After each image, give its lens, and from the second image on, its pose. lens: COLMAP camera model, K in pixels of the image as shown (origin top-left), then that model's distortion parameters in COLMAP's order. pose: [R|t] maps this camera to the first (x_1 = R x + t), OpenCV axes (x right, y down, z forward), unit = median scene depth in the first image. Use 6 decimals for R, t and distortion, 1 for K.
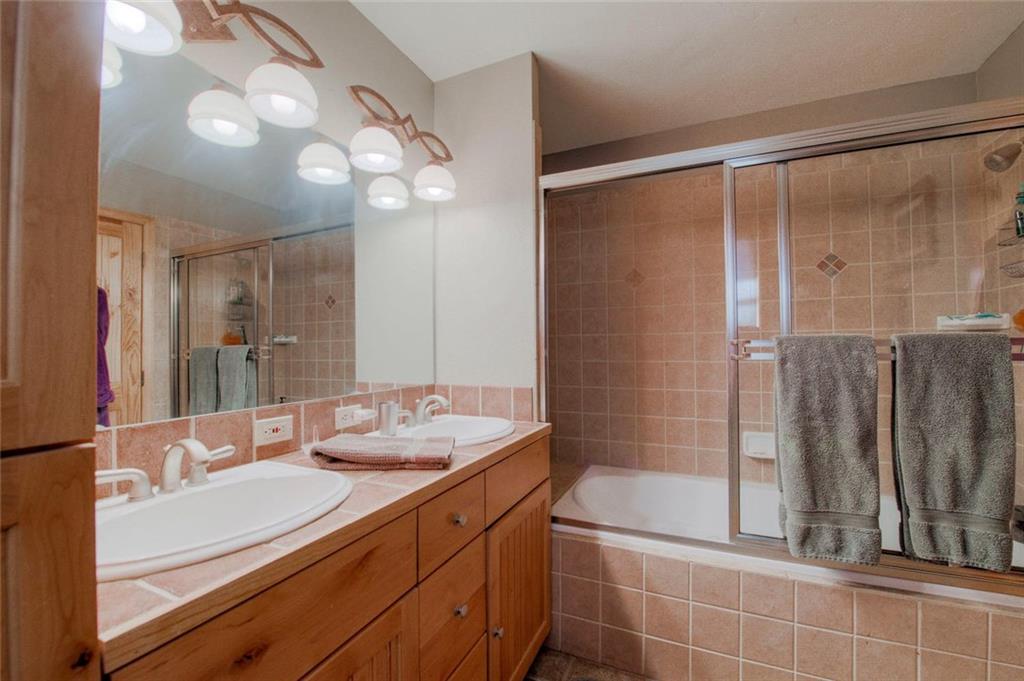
lens RADIAL K [[432.1, 0, 518.9], [0, 432.1, 344.2], [0, 0, 1]] dist [-0.017769, -0.001048]
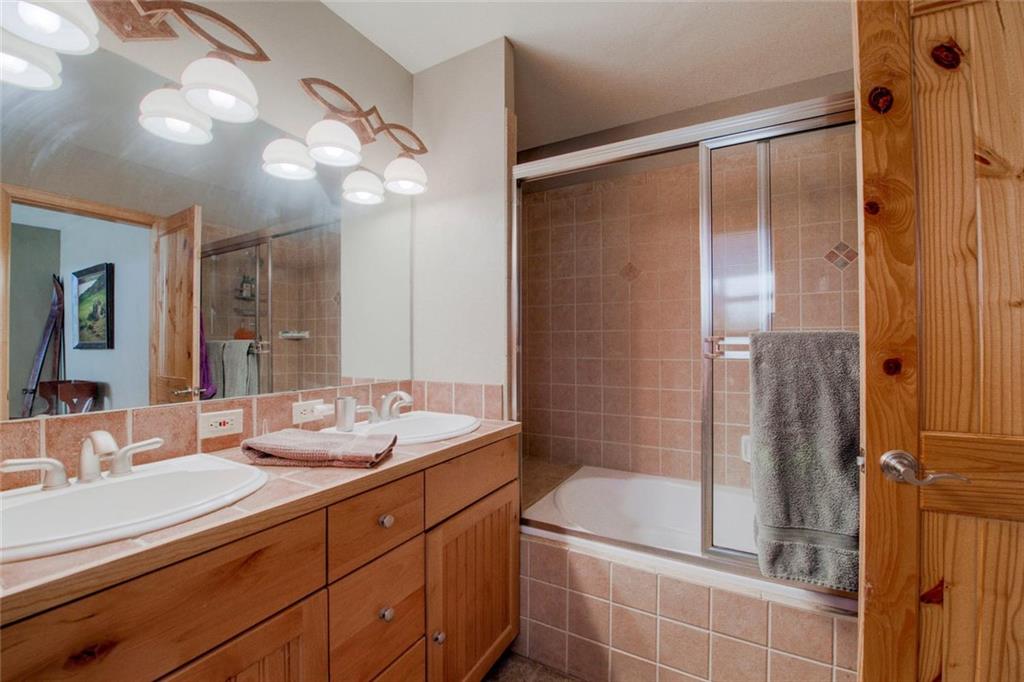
lens RADIAL K [[432.1, 0, 510.7], [0, 432.1, 345.0], [0, 0, 1]] dist [-0.017769, -0.001048]
pose [[0.996041, 0.006720, -0.088638, 0.161981], [-0.005872, 0.999934, 0.009825, 0.001038], [0.088698, -0.009265, 0.996015, 0.045992]]
